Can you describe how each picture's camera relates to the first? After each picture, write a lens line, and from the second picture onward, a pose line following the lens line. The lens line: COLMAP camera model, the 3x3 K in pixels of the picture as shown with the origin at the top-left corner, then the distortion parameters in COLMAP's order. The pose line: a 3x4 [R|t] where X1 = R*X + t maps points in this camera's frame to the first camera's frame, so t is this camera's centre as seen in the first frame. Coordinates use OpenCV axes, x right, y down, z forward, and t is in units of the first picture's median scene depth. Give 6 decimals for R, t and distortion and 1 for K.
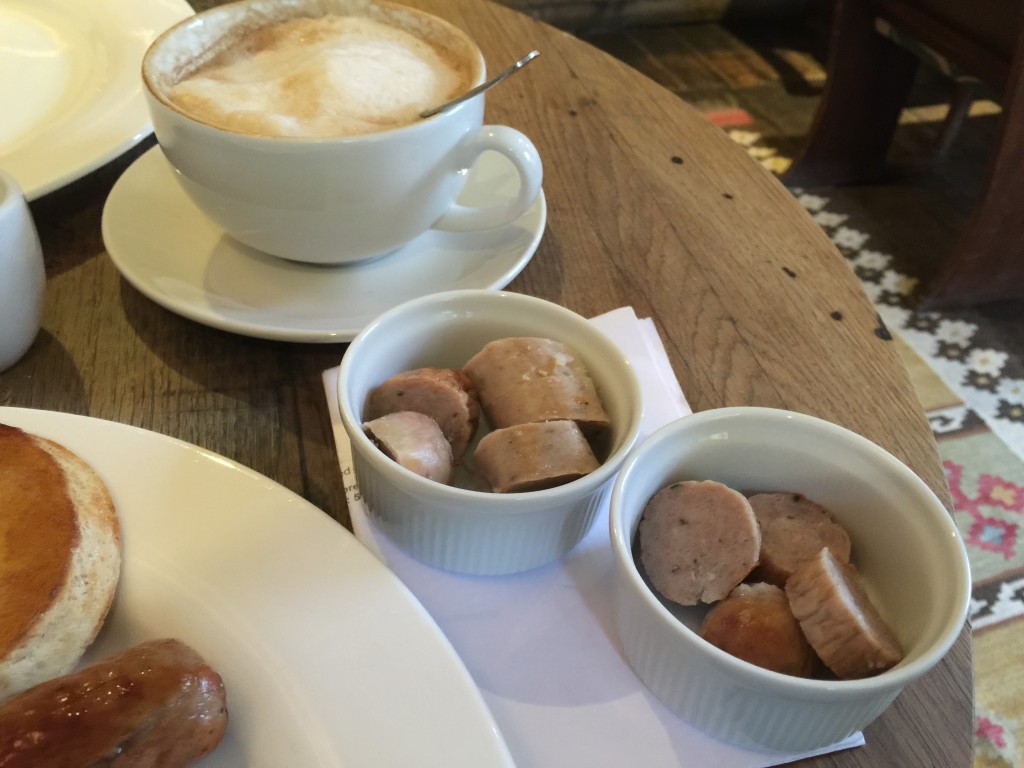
lens RADIAL K [[877.9, 0, 509.4], [0, 877.9, 381.9], [0, 0, 1]] dist [-0.007029, -0.011489]
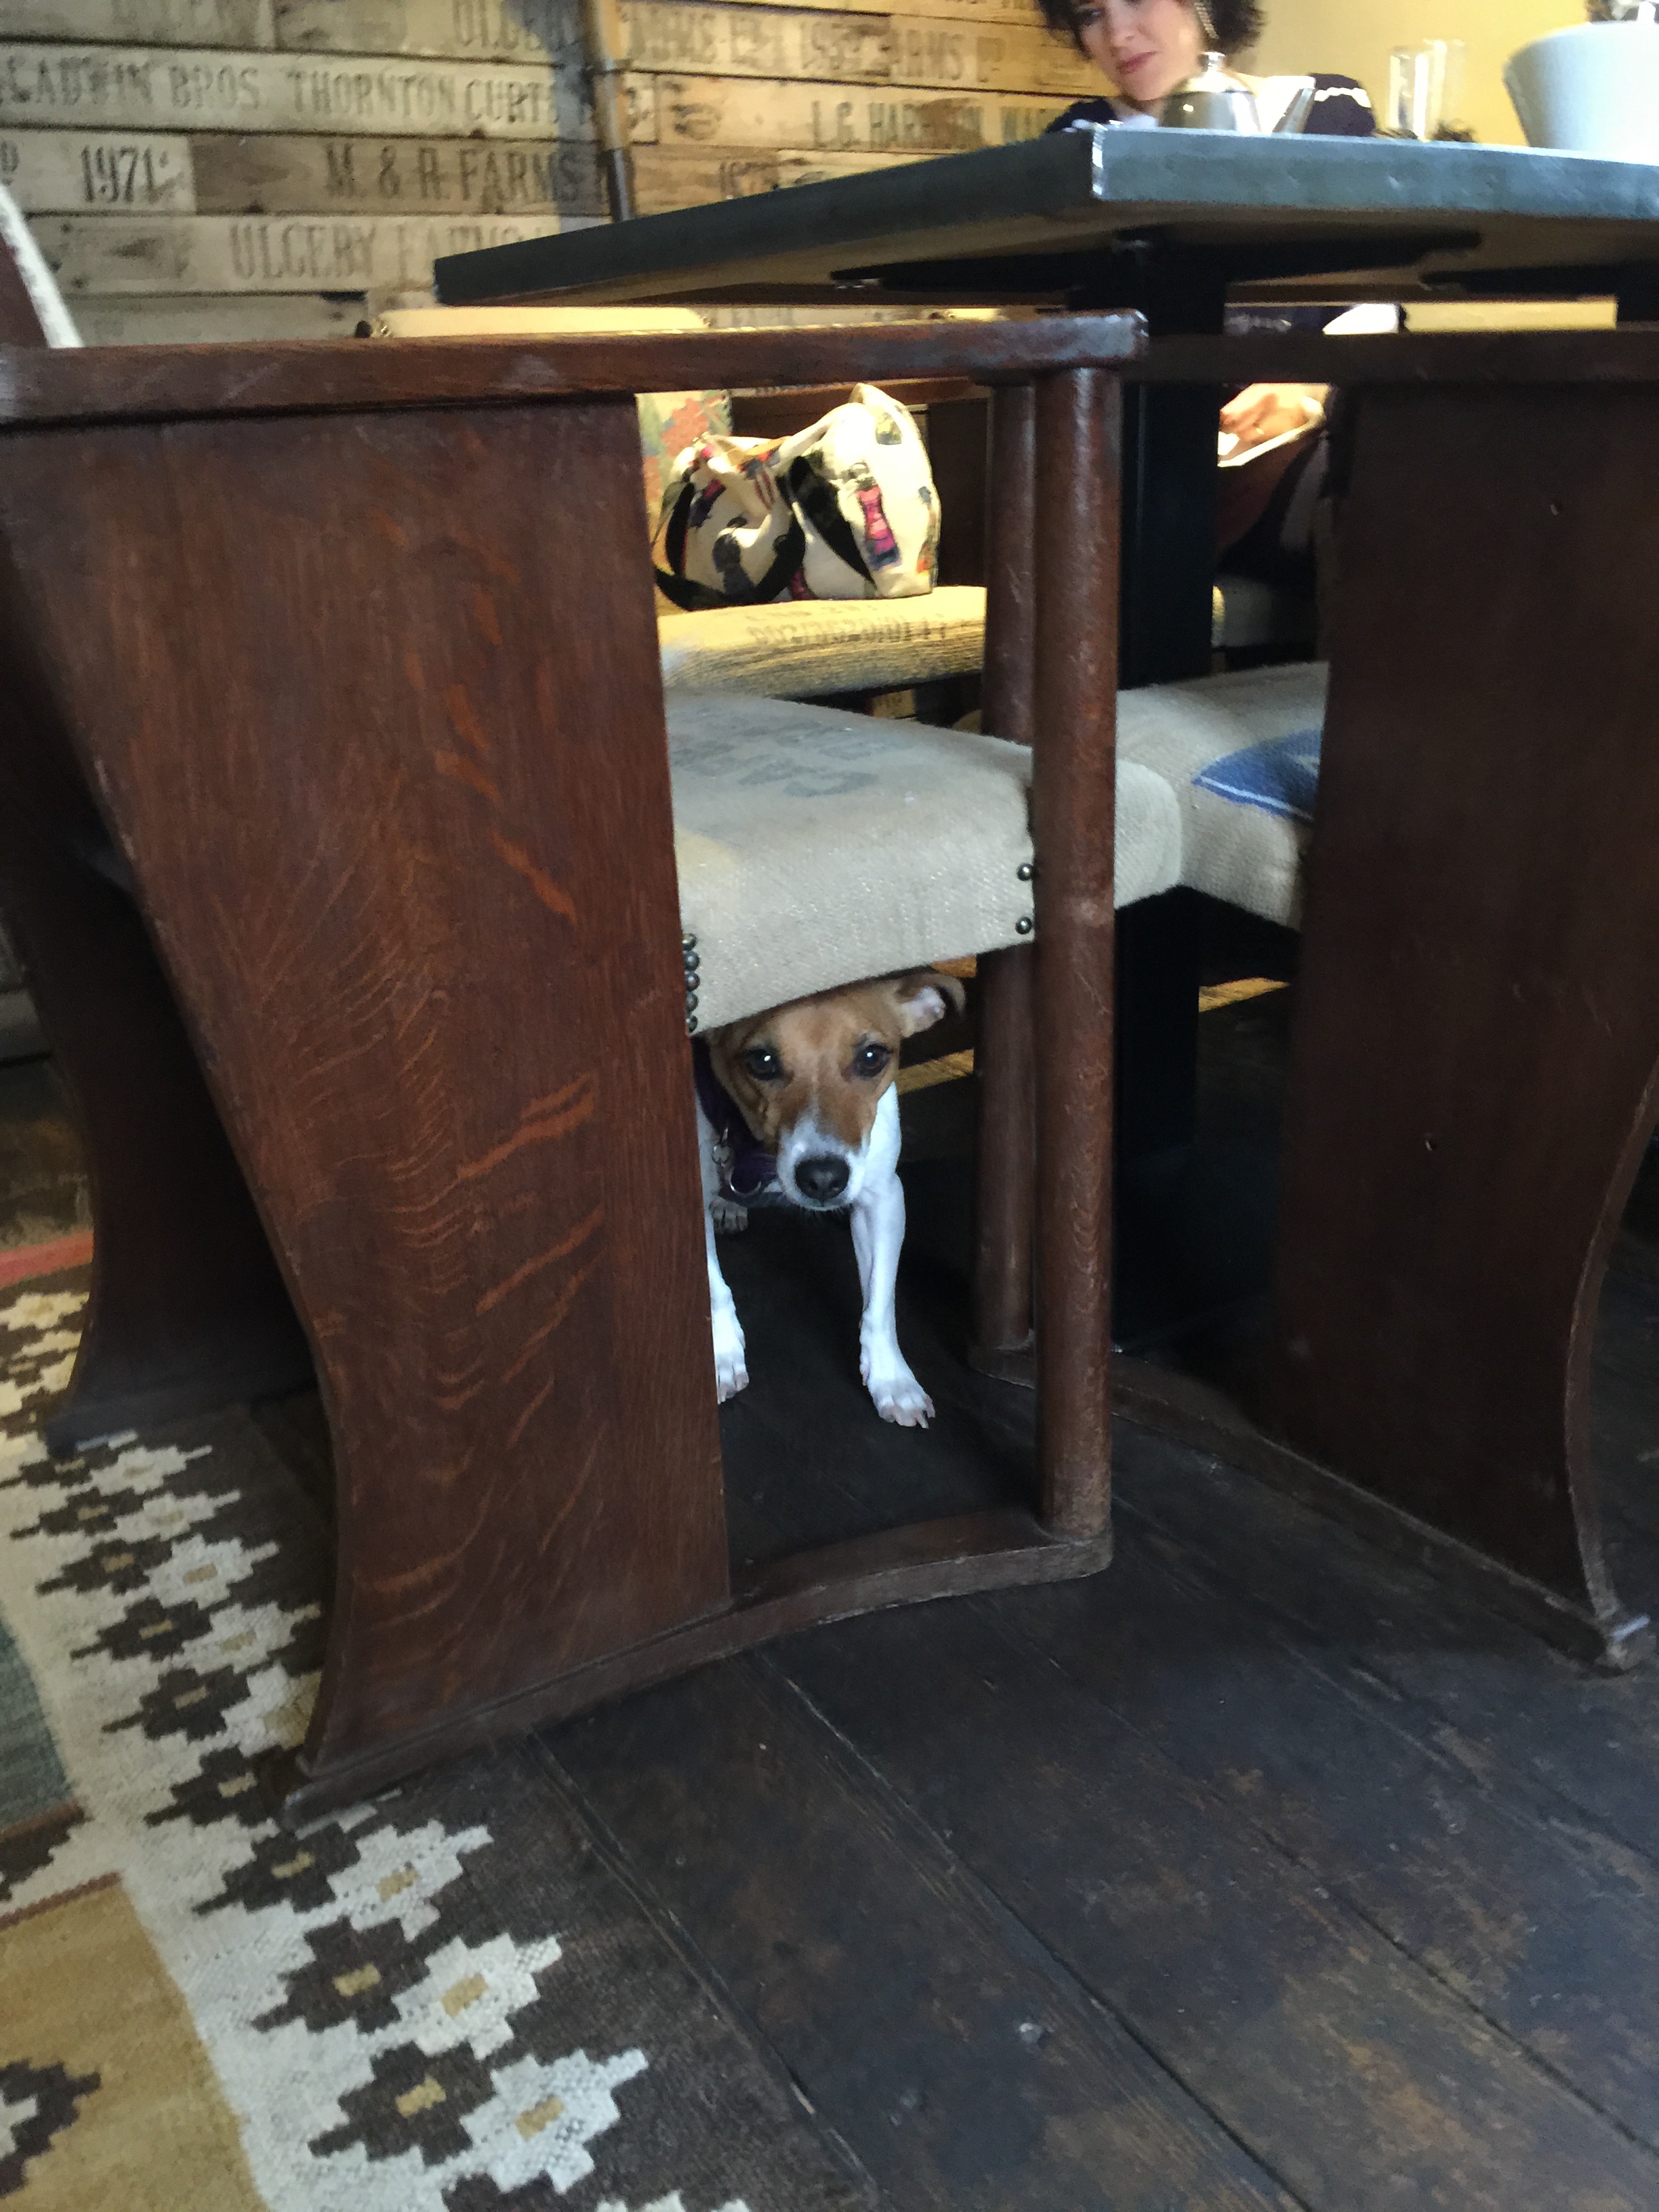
lens RADIAL K [[1857.2, 0, 801.9], [0, 1857.2, 1108.4], [0, 0, 1]] dist [0.074815, -0.120449]
pose [[0.963184, -0.173667, 0.205224, 0.560364], [0.237404, 0.907652, -0.346133, -0.043430], [-0.126160, 0.382111, 0.915464, 0.381304]]
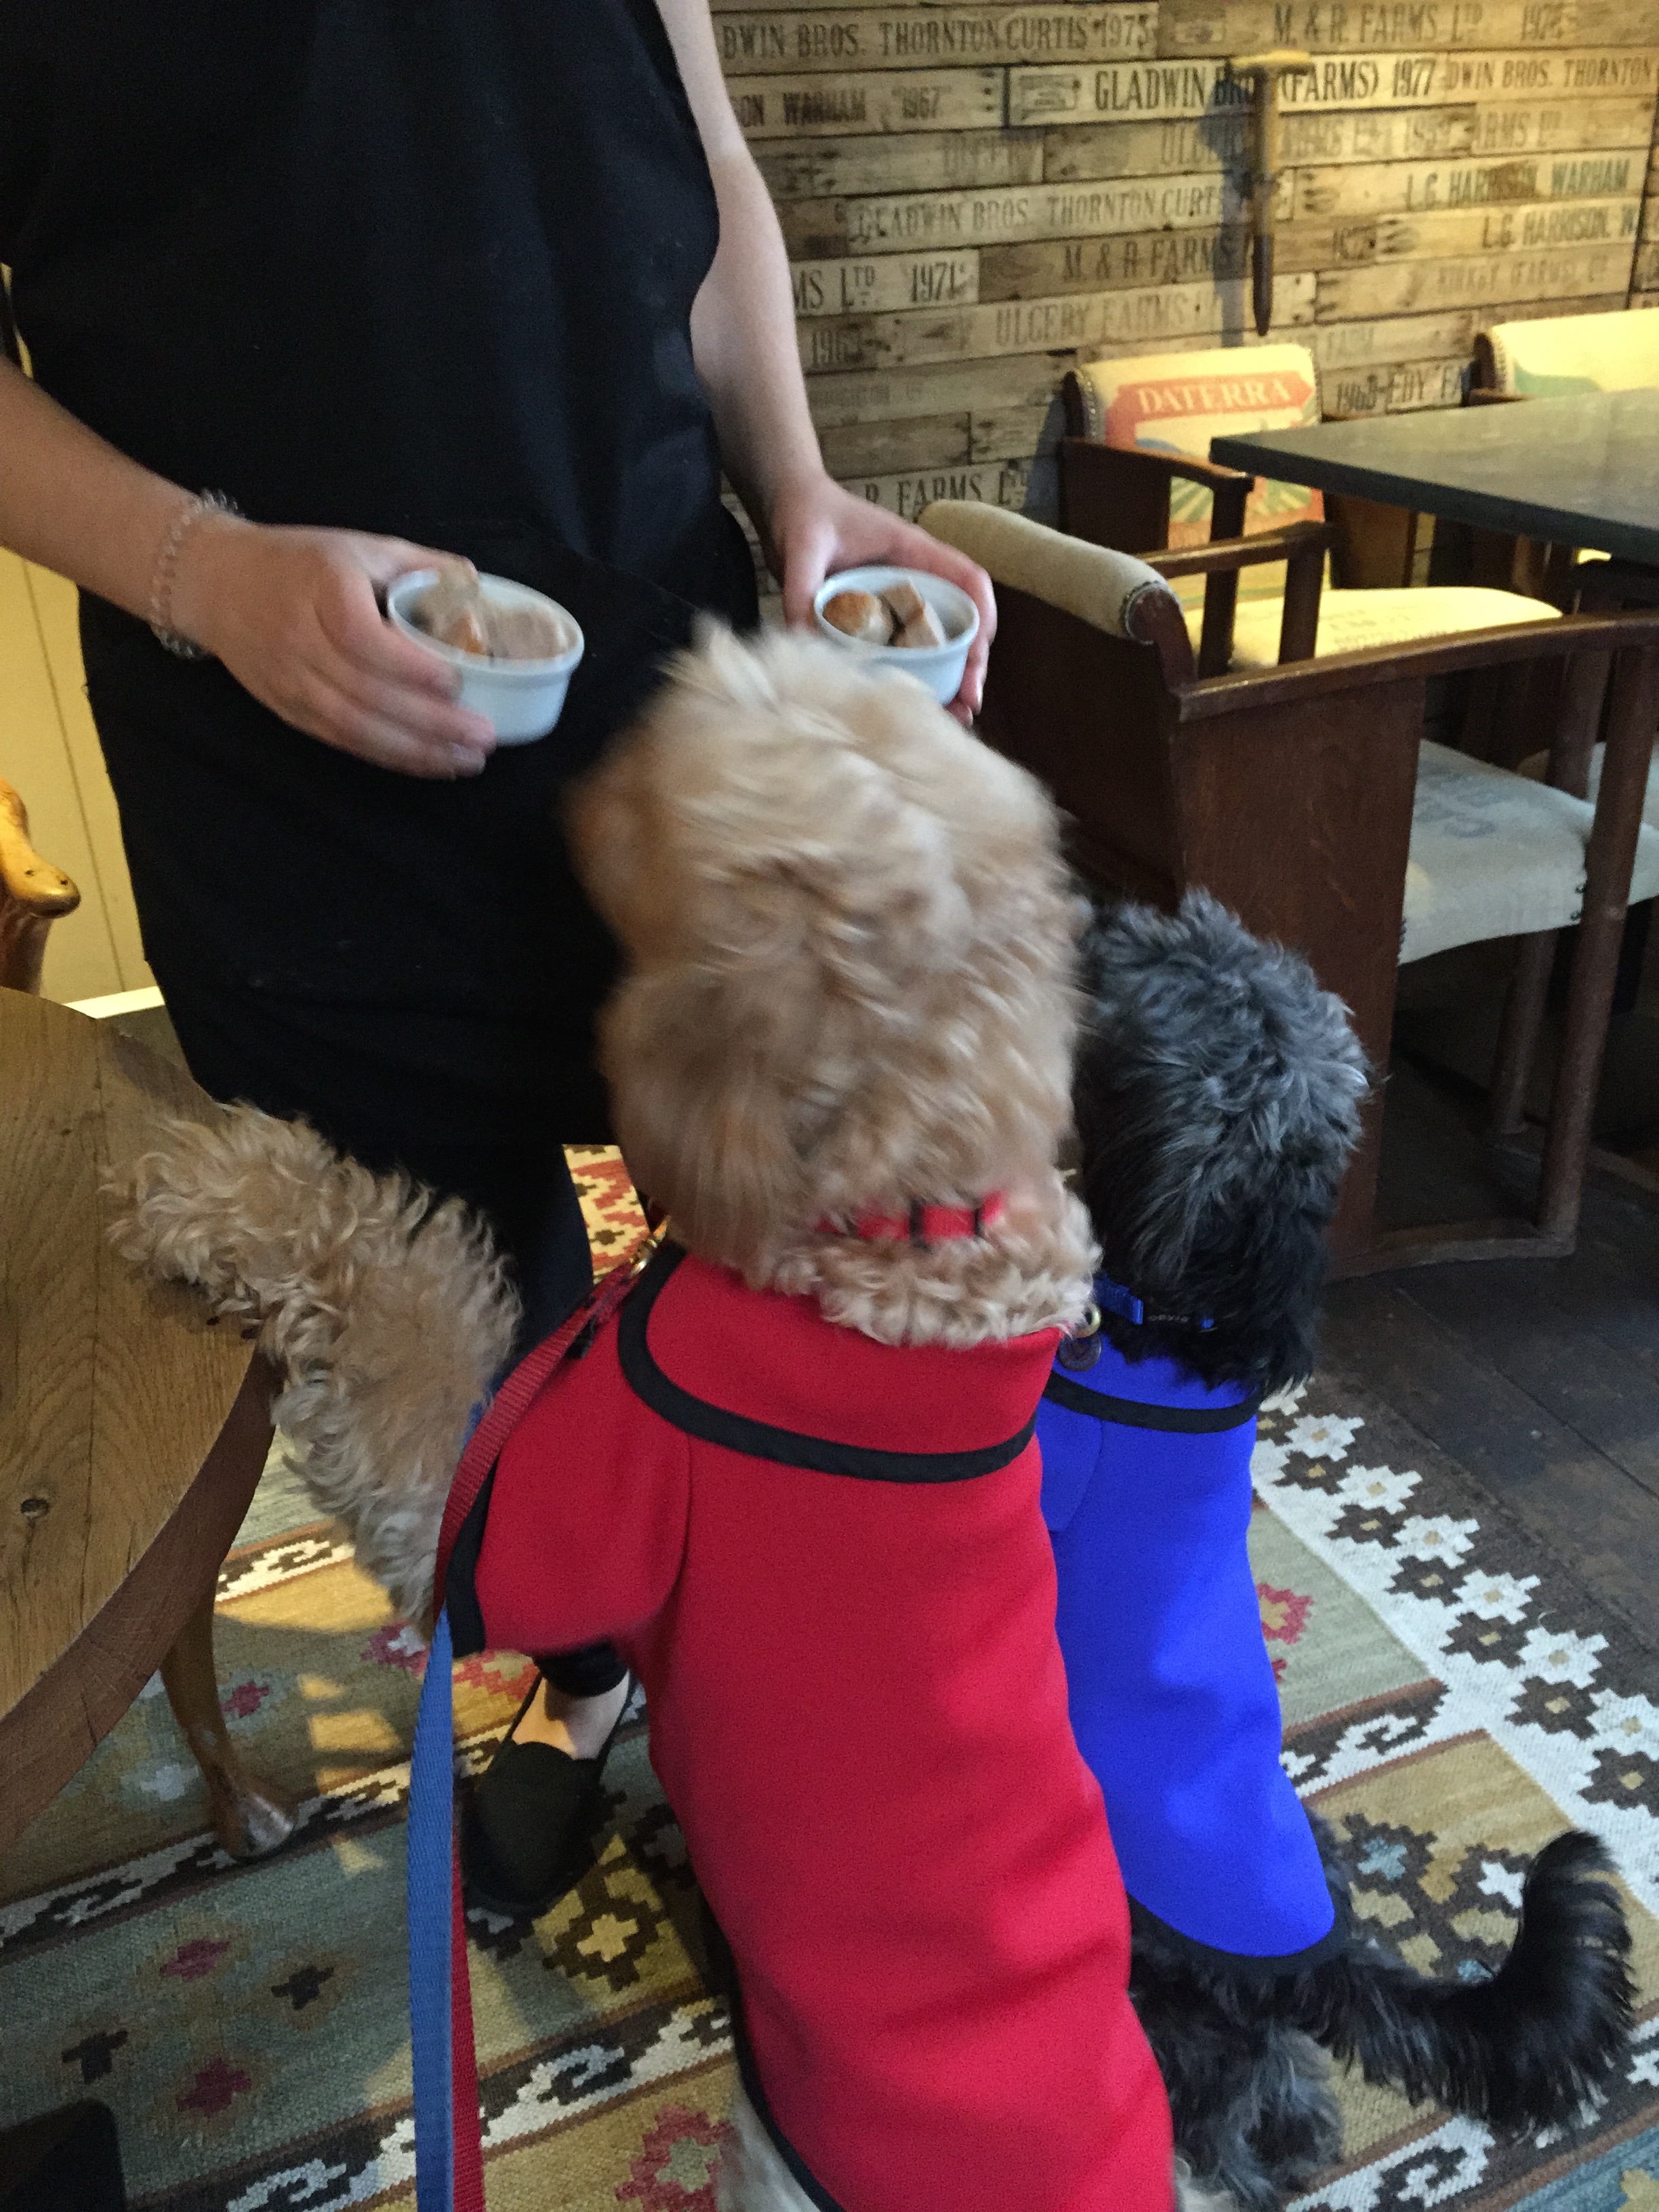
lens RADIAL K [[1857.2, 0, 802.5], [0, 1857.2, 1092.4], [0, 0, 1]] dist [0.074815, -0.120449]
pose [[0.993640, -0.110683, 0.020727, 0.224449], [0.112348, 0.961946, -0.249073, 0.059122], [0.007630, 0.249817, 0.968263, -0.250508]]
